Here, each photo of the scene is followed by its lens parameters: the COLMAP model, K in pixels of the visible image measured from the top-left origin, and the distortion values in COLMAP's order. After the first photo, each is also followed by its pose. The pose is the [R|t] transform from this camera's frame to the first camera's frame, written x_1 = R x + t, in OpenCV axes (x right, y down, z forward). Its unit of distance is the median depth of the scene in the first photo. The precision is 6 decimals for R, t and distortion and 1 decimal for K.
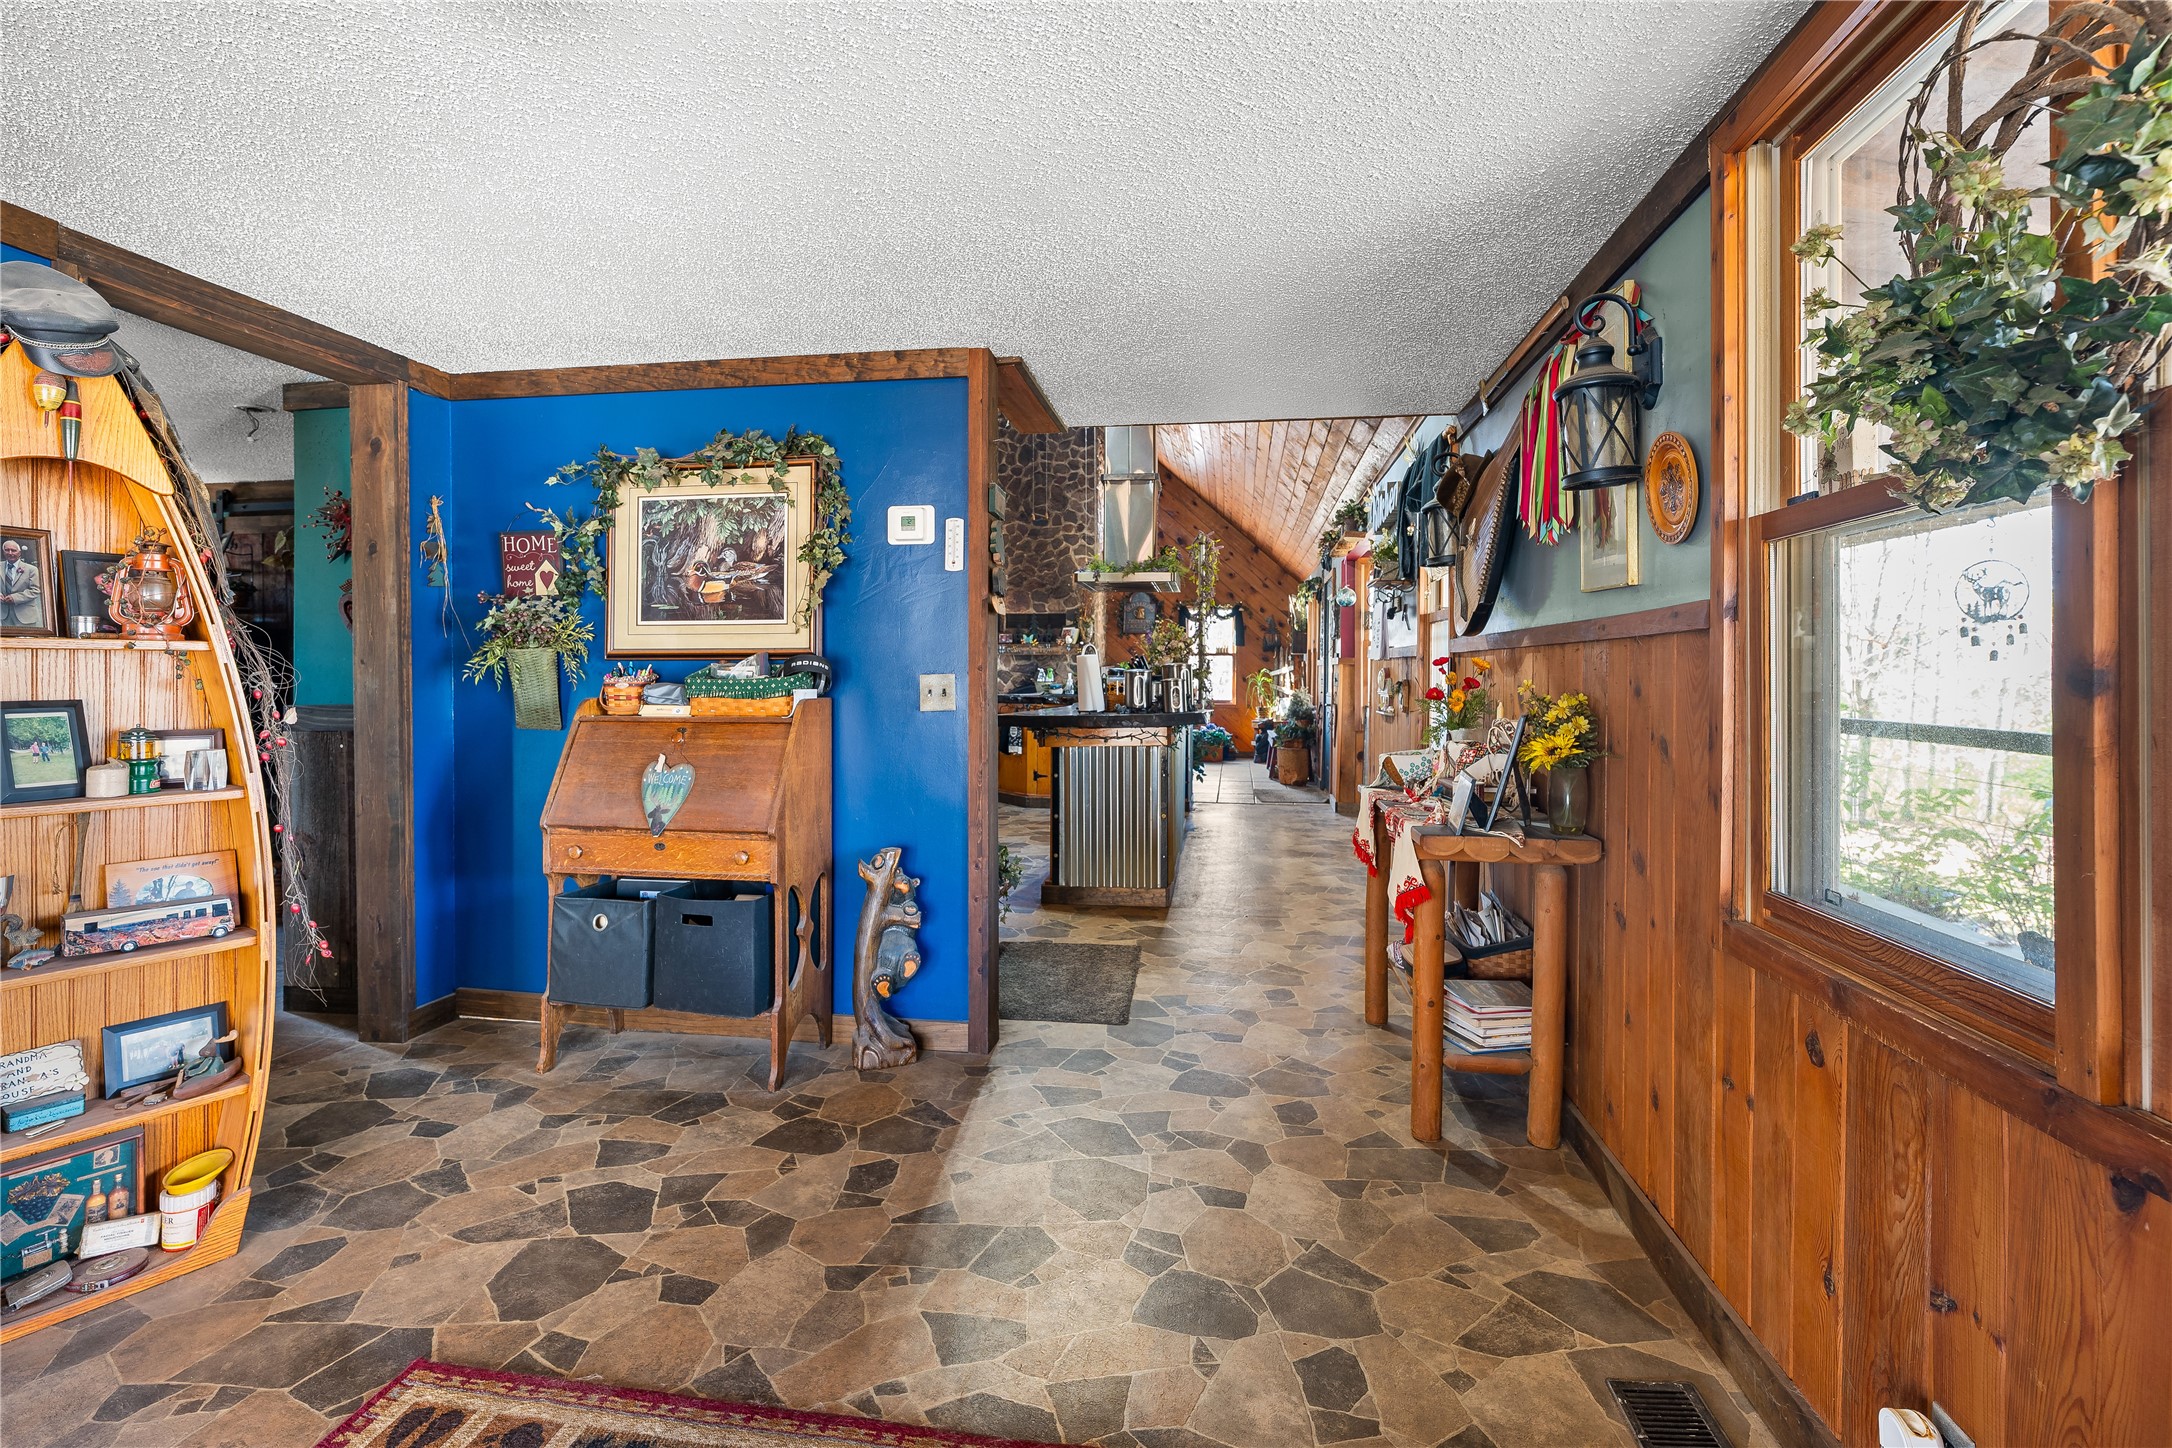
lens RADIAL K [[979.2, 0, 1120.1], [0, 979.2, 672.0], [0, 0, 1]] dist [0.002348, -0.000826]
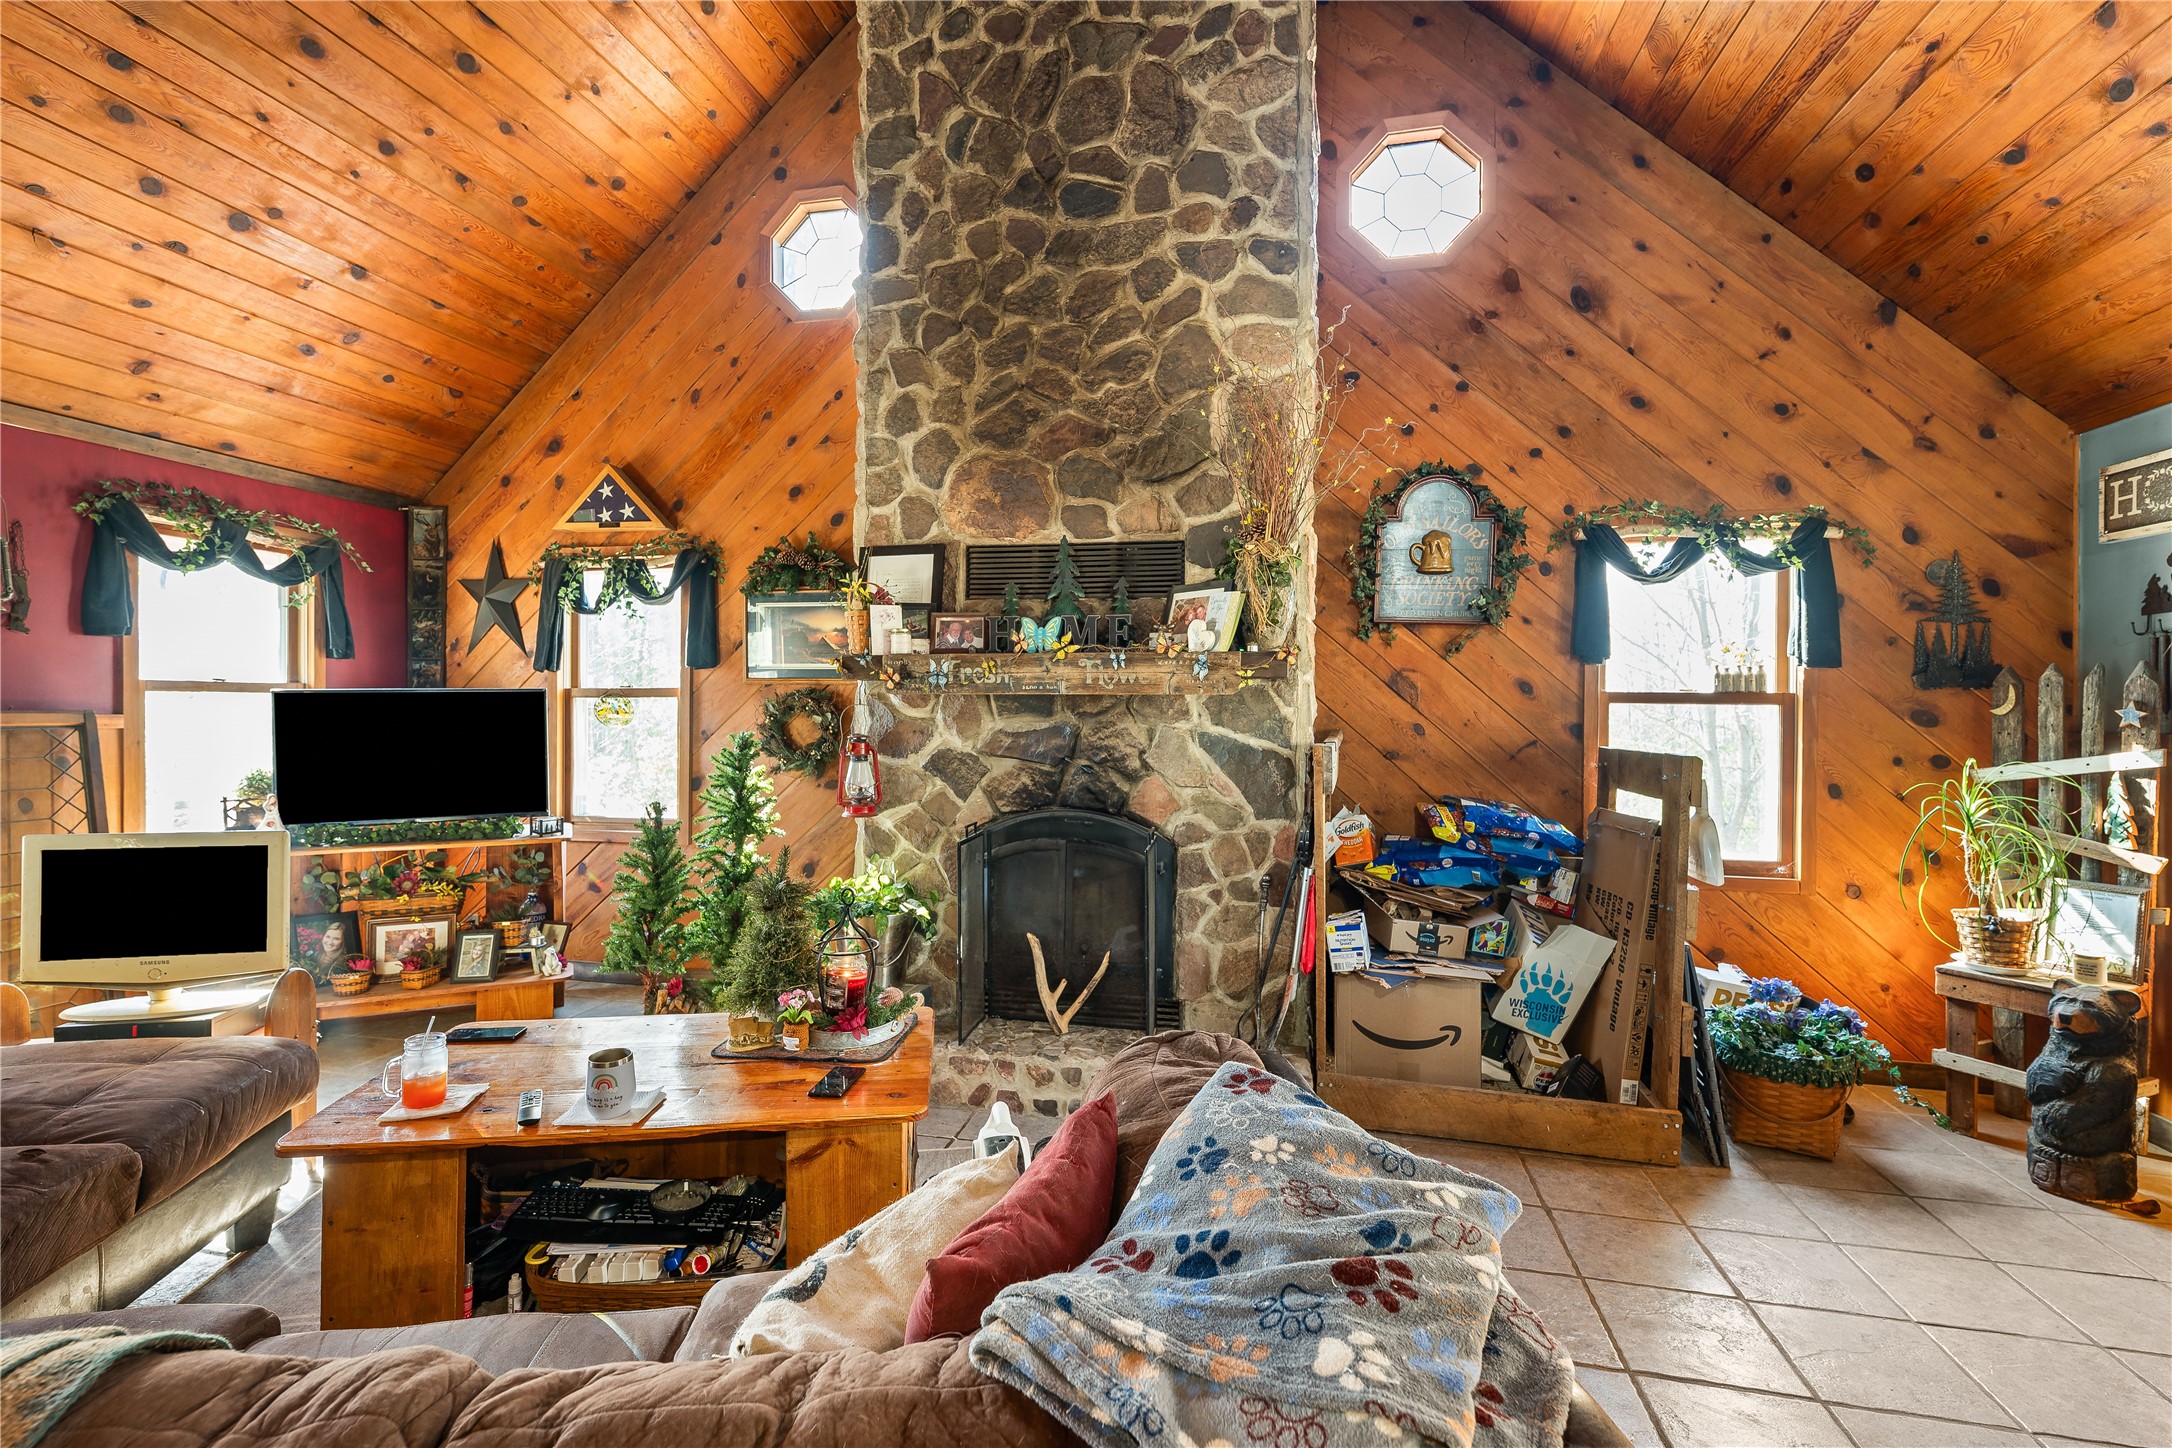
lens RADIAL K [[979.2, 0, 1082.0], [0, 979.2, 710.6], [0, 0, 1]] dist [0.002348, -0.000826]
pose [[0.994704, 0.007331, -0.102517, -0.055410], [-0.007401, 0.999973, -0.000307, -0.013336], [0.102512, 0.001064, 0.994731, 0.731880]]
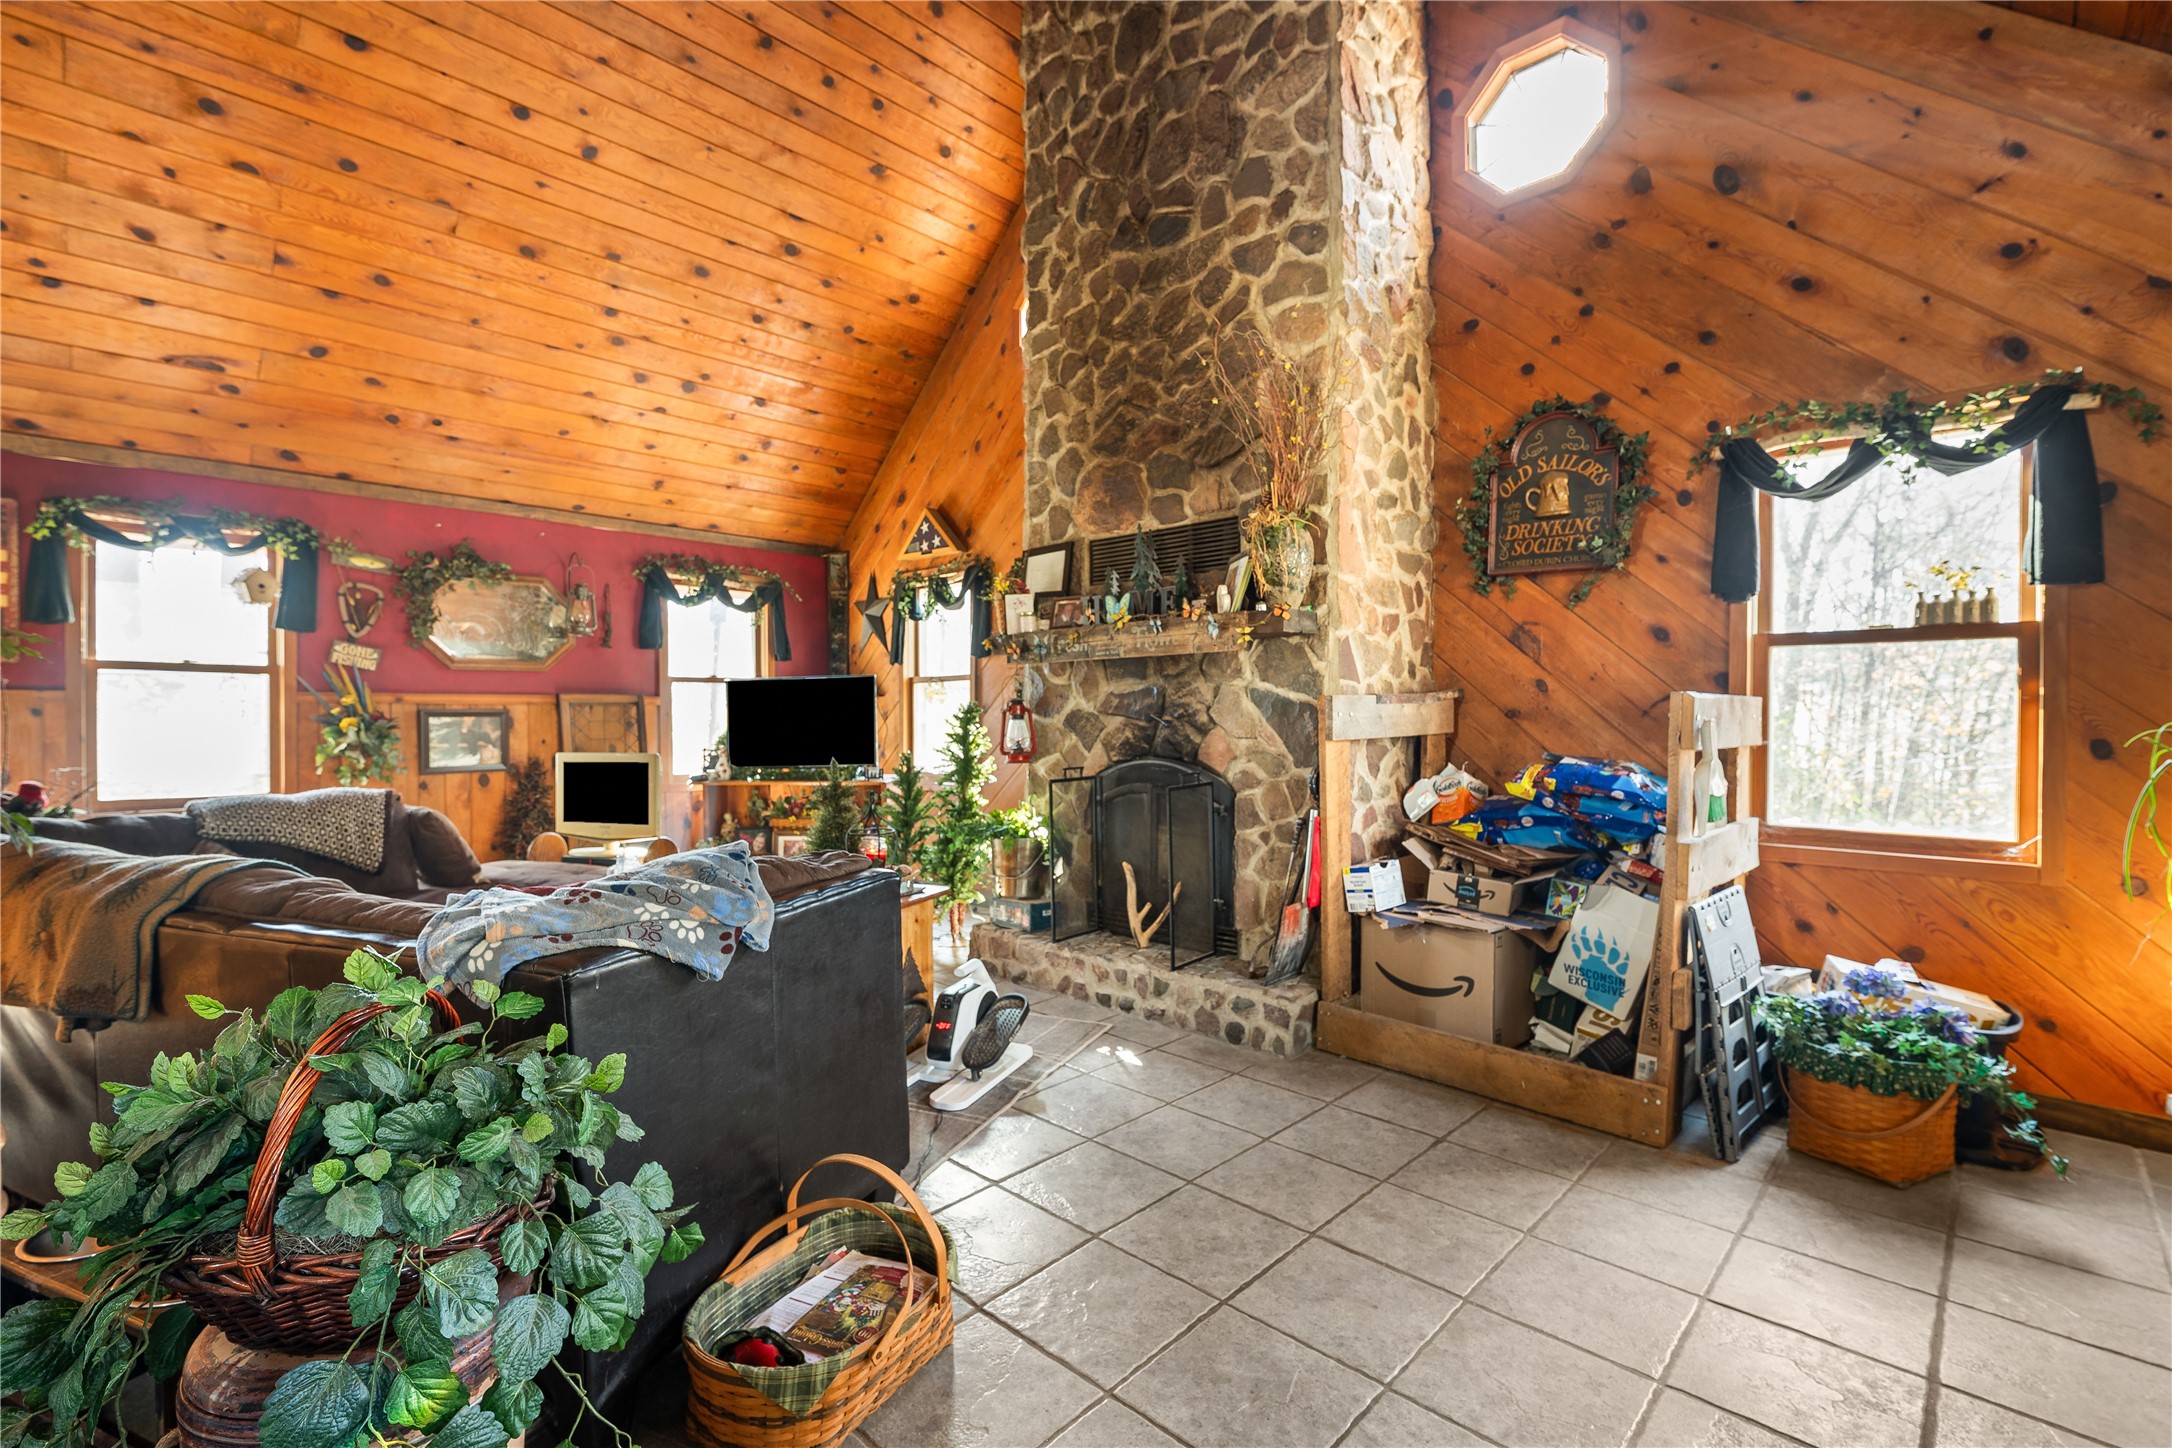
lens RADIAL K [[979.2, 0, 1089.5], [0, 979.2, 723.8], [0, 0, 1]] dist [0.002348, -0.000826]
pose [[0.795868, 0.000762, -0.605470, 0.086401], [0.003584, 0.999976, 0.005969, 0.000723], [0.605460, -0.006921, 0.795846, 0.737236]]
